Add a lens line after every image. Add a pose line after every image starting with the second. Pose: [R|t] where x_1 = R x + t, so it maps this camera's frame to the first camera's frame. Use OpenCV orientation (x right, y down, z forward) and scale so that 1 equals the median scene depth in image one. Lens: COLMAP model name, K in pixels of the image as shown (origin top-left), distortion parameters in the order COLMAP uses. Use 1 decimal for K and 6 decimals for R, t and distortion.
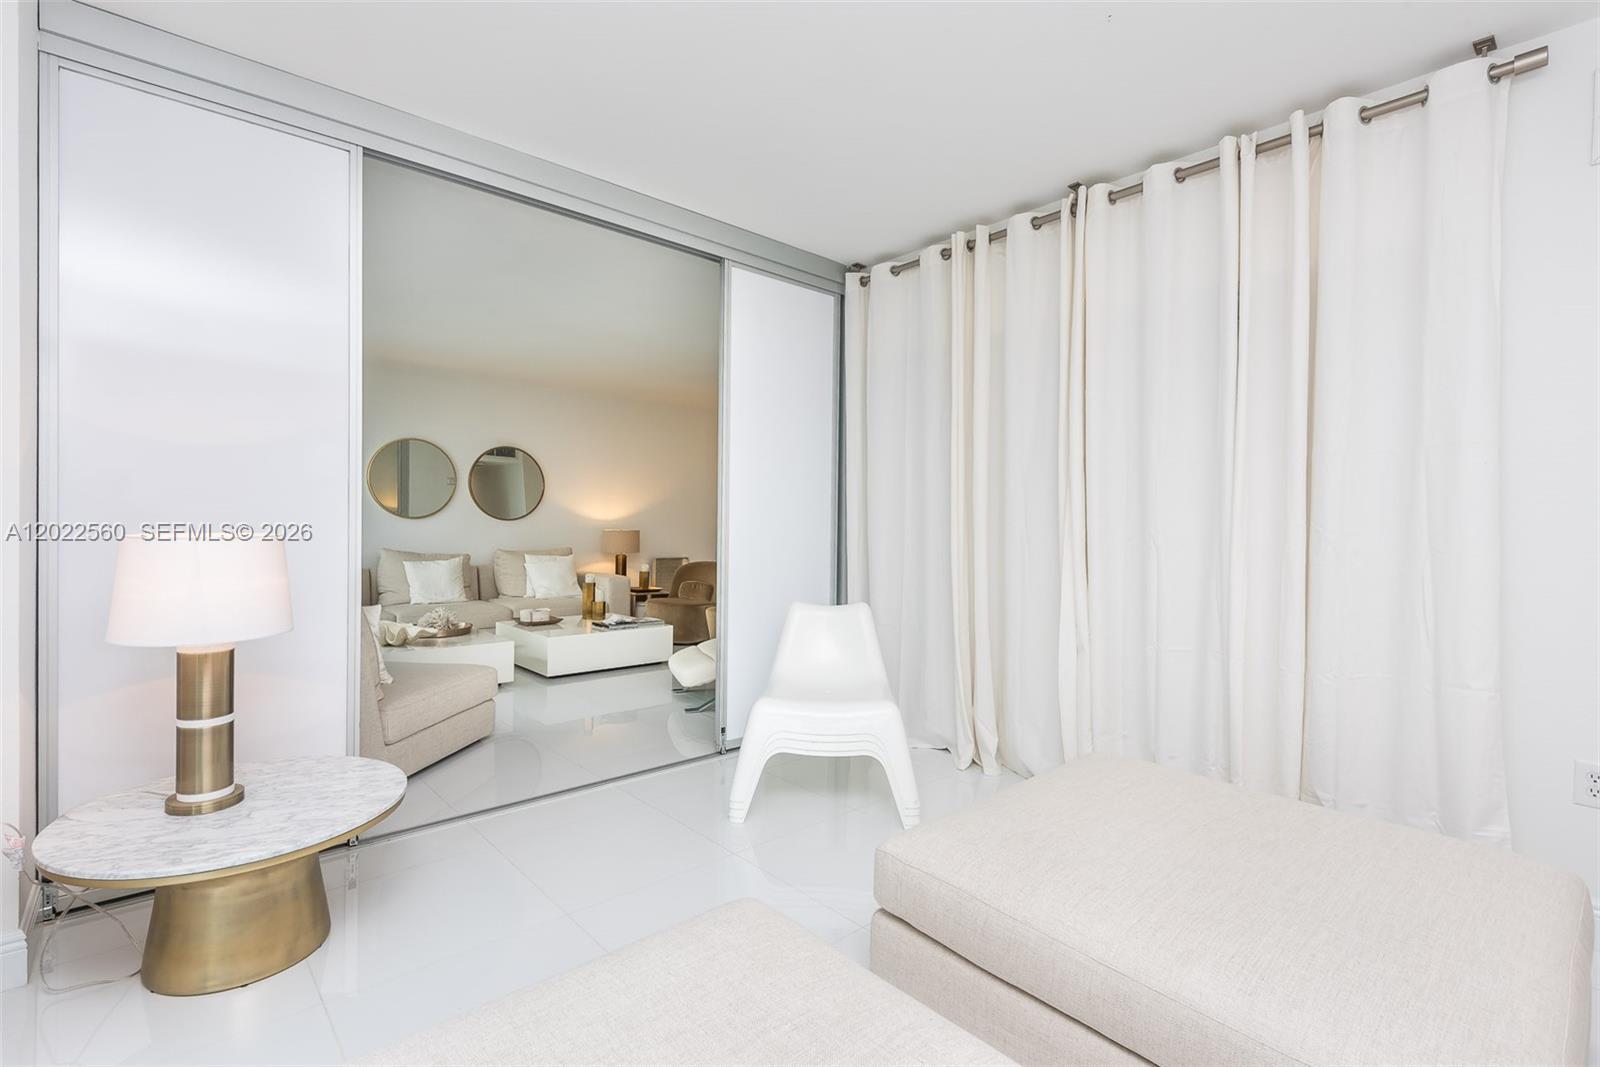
lens RADIAL K [[724.2, 0, 804.0], [0, 724.2, 540.7], [0, 0, 1]] dist [0.001122, -0.007898]
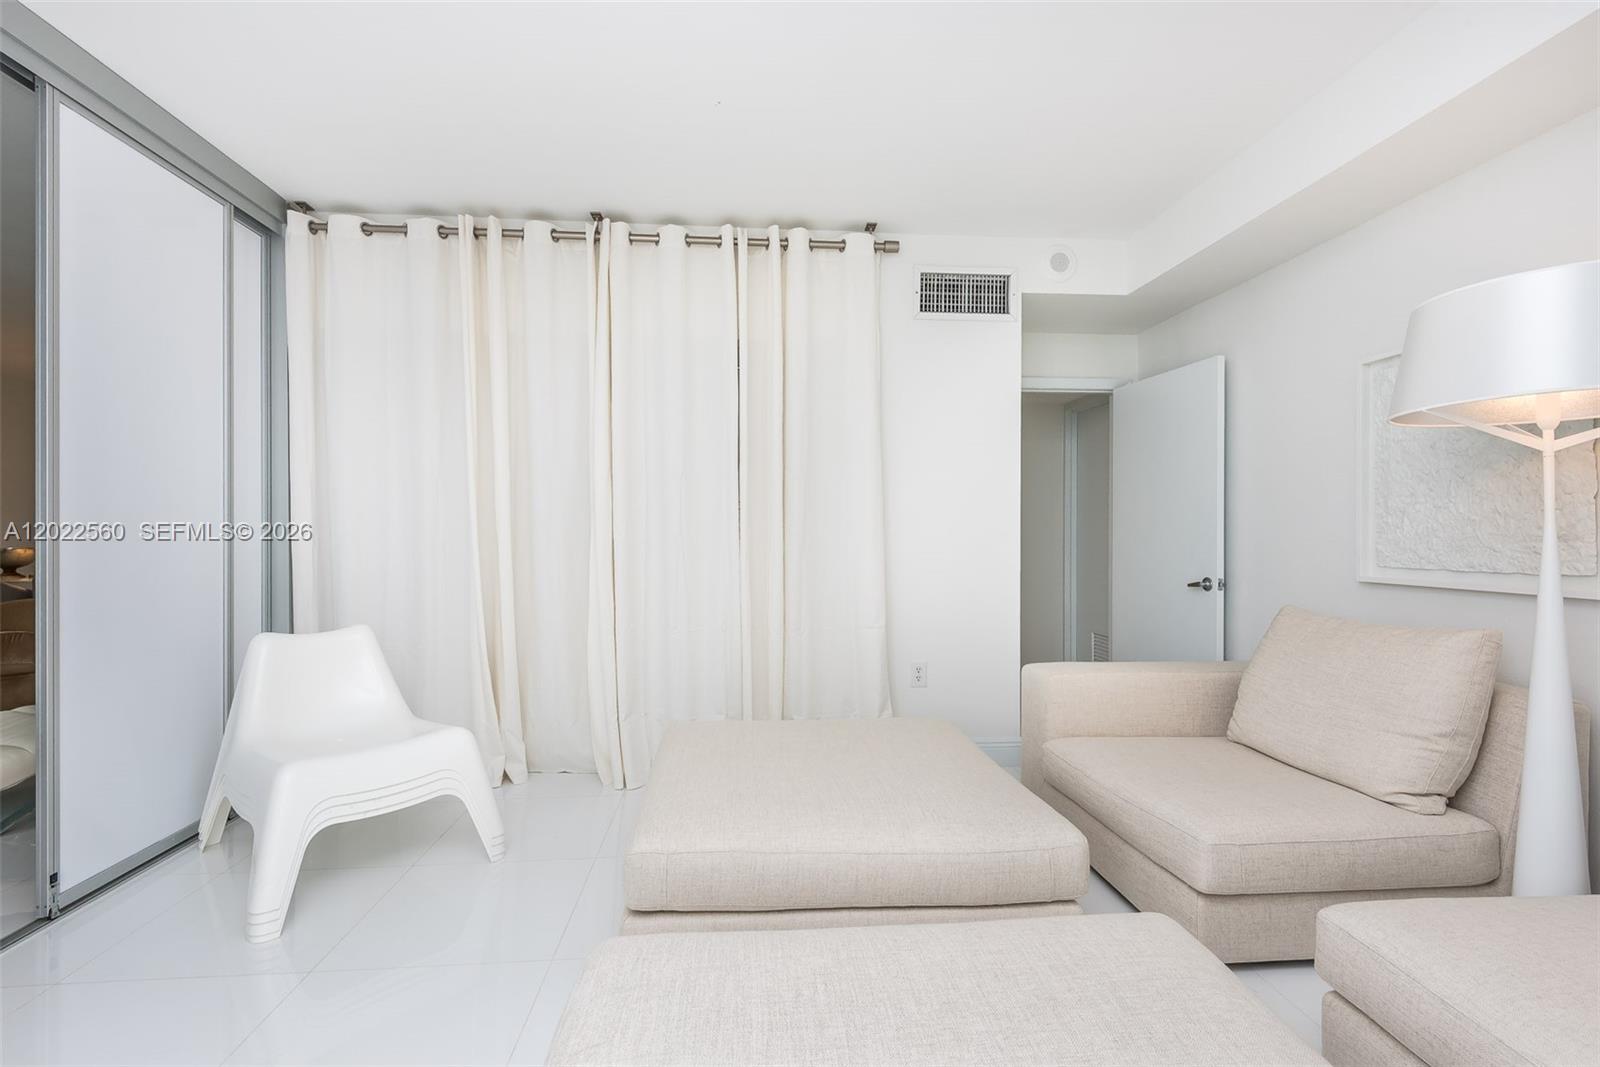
lens RADIAL K [[724.2, 0, 804.9], [0, 724.2, 524.8], [0, 0, 1]] dist [0.001122, -0.007898]
pose [[0.595907, -0.006422, 0.803028, -0.345904], [0.023366, 0.999683, -0.009345, -0.008744], [-0.802713, 0.024332, 0.595869, 0.125948]]
